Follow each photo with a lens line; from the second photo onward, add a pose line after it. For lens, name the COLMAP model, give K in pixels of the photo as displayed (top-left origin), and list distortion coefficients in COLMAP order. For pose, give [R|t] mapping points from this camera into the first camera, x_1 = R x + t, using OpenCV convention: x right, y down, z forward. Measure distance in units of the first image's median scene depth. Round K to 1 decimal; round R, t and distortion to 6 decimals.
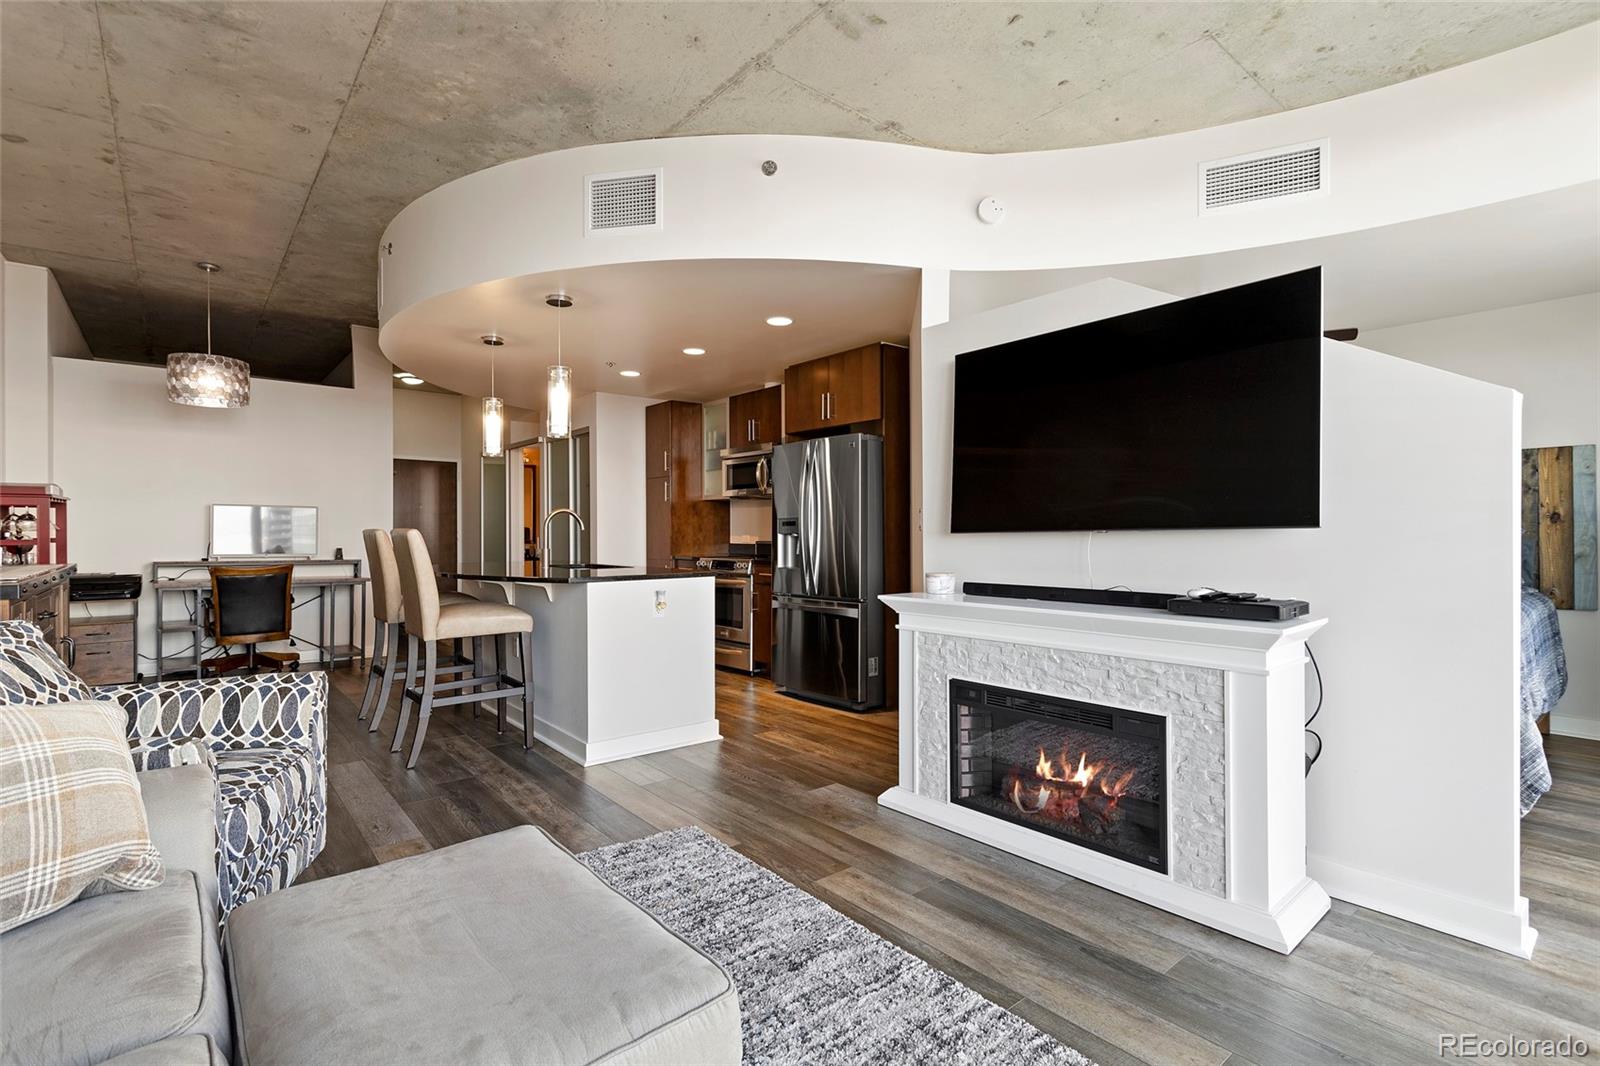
lens RADIAL K [[753.9, 0, 800.0], [0, 753.9, 533.0], [0, 0, 1]] dist [0.000381, 0.000934]
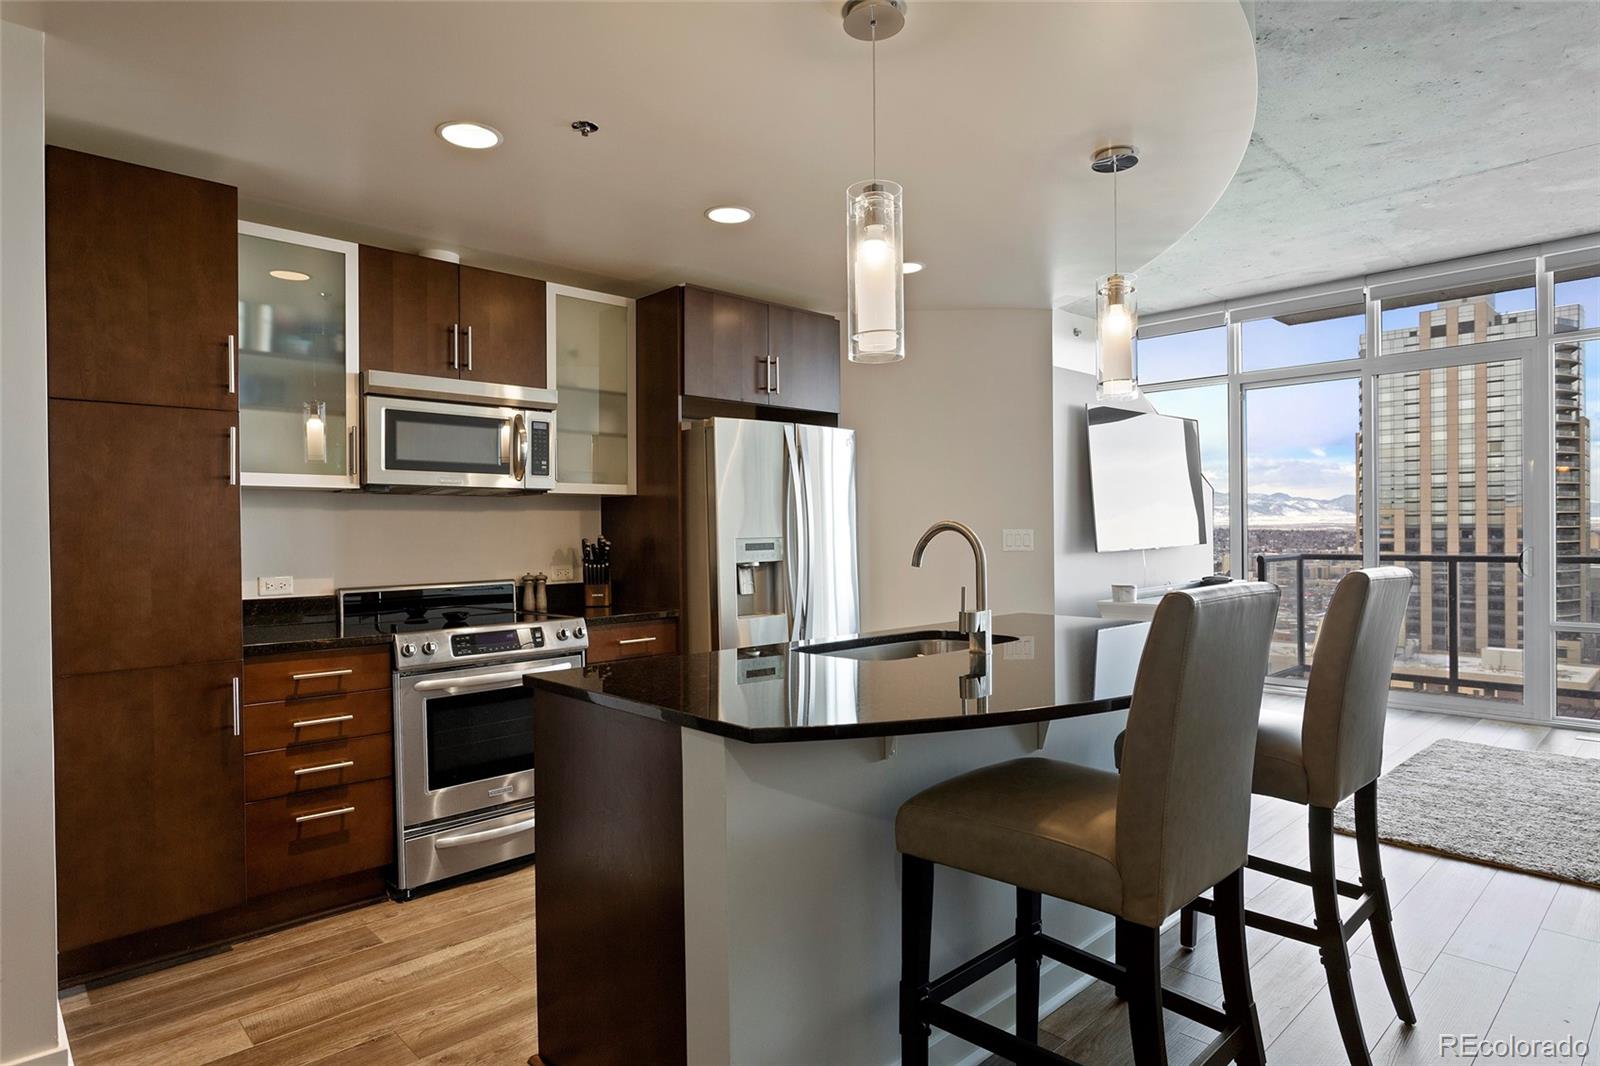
lens RADIAL K [[900.9, 0, 793.2], [0, 900.9, 530.8], [0, 0, 1]] dist [-0.002913, 0.002030]
pose [[-0.073894, 0.003494, 0.997260, -1.013361], [0.012560, 0.999918, -0.002572, -0.030053], [-0.997187, 0.012335, -0.073932, 1.343940]]
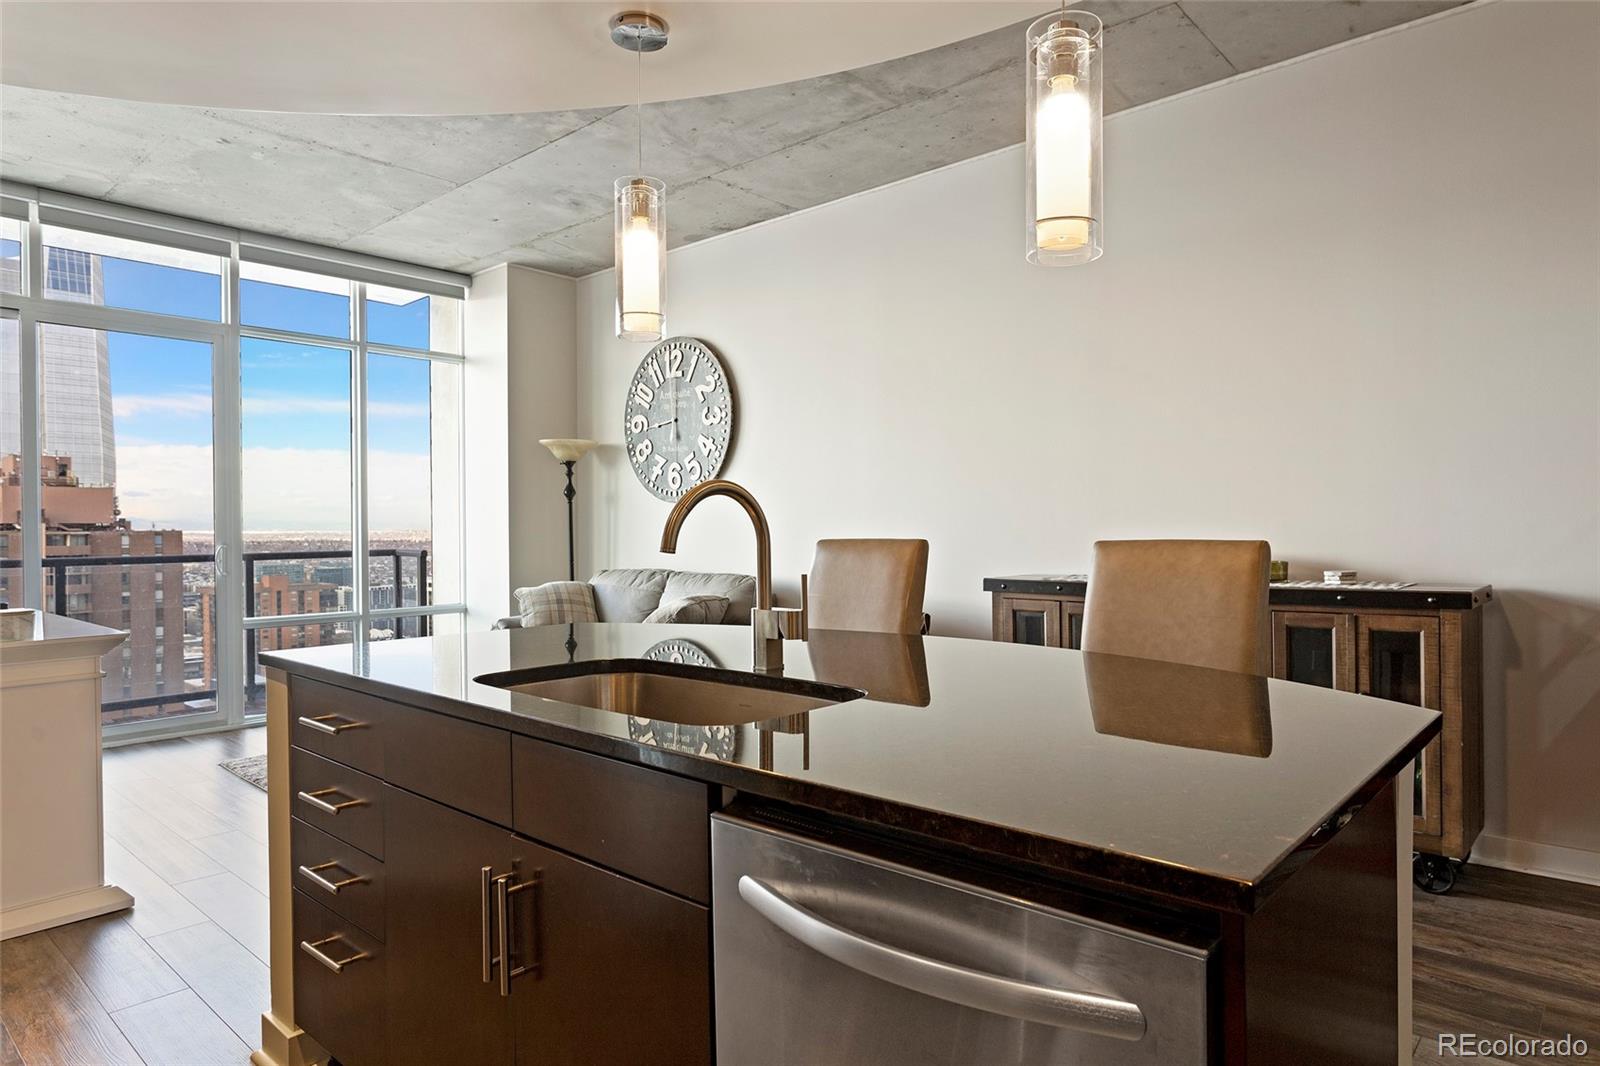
lens RADIAL K [[960.3, 0, 828.5], [0, 960.3, 532.7], [0, 0, 1]] dist [-0.005223, 0.001899]
pose [[-0.987113, 0.009897, -0.159717, -0.348243], [0.008550, 0.999922, 0.009123, -0.016165], [0.159795, 0.007640, -0.987121, 1.640133]]
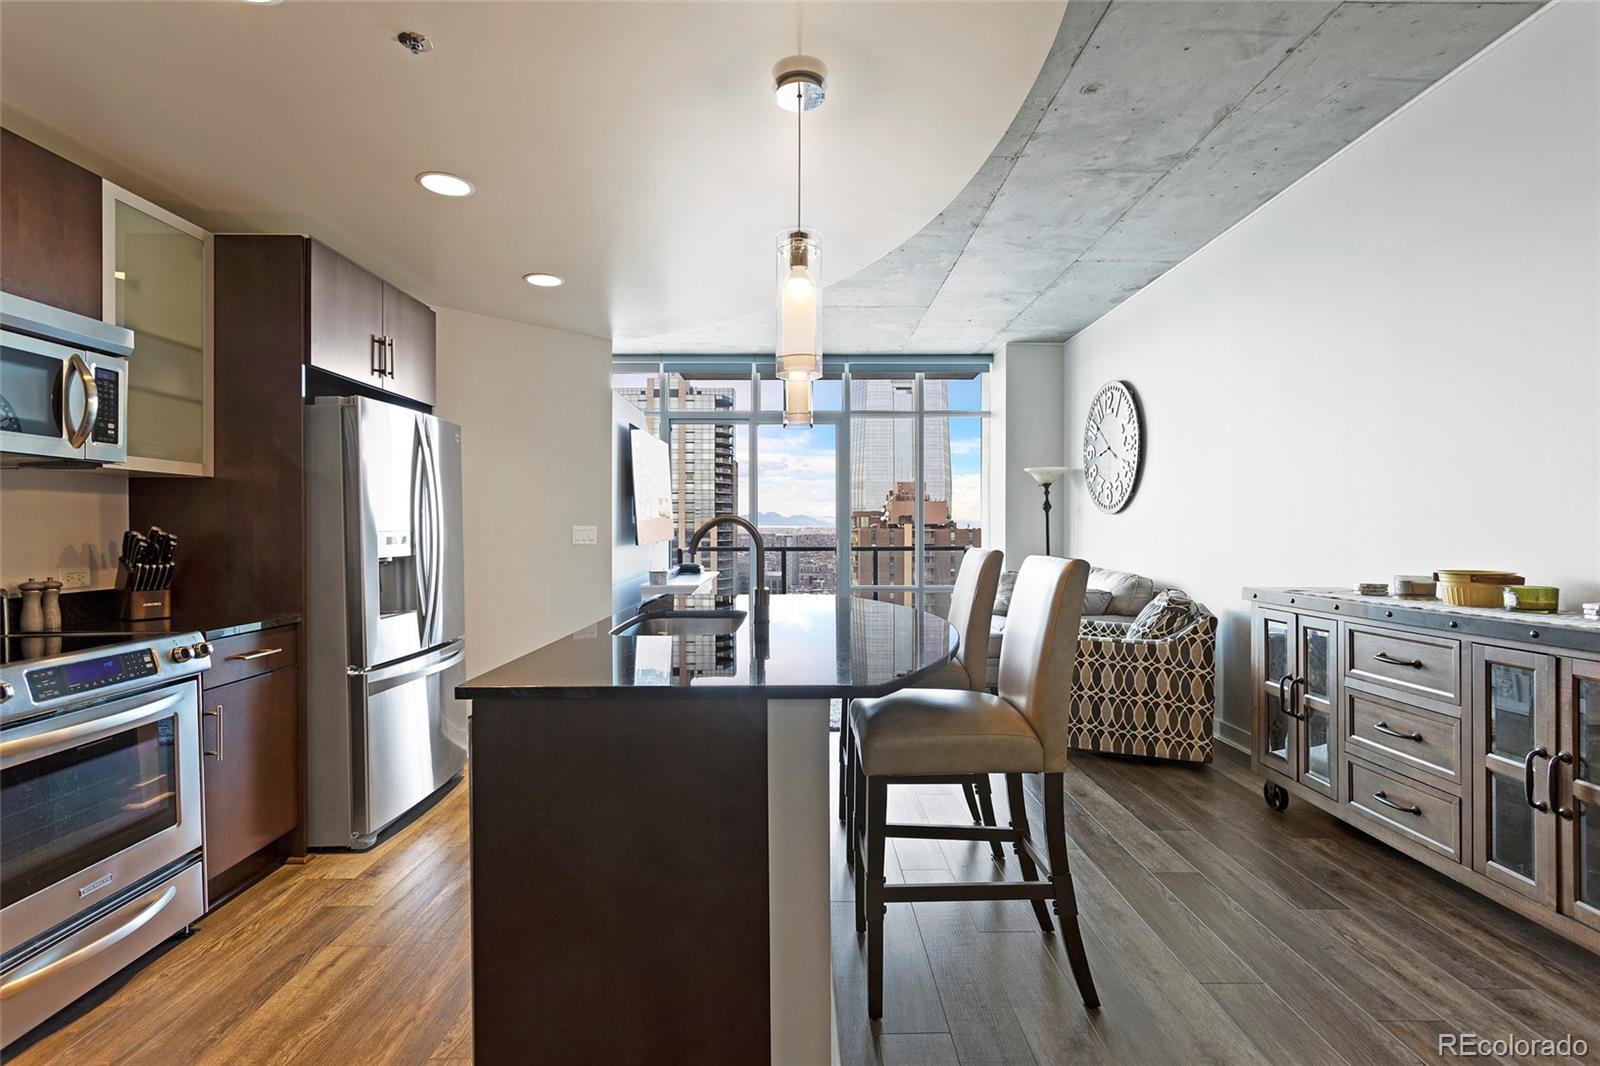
lens RADIAL K [[763.7, 0, 800.0], [0, 763.7, 533.0], [0, 0, 1]] dist [0.010473, 0.000208]
pose [[-0.775103, -0.000508, 0.631835, -0.838002], [0.003989, 0.999976, 0.005698, -0.026346], [-0.631823, 0.006937, -0.775082, 1.656795]]
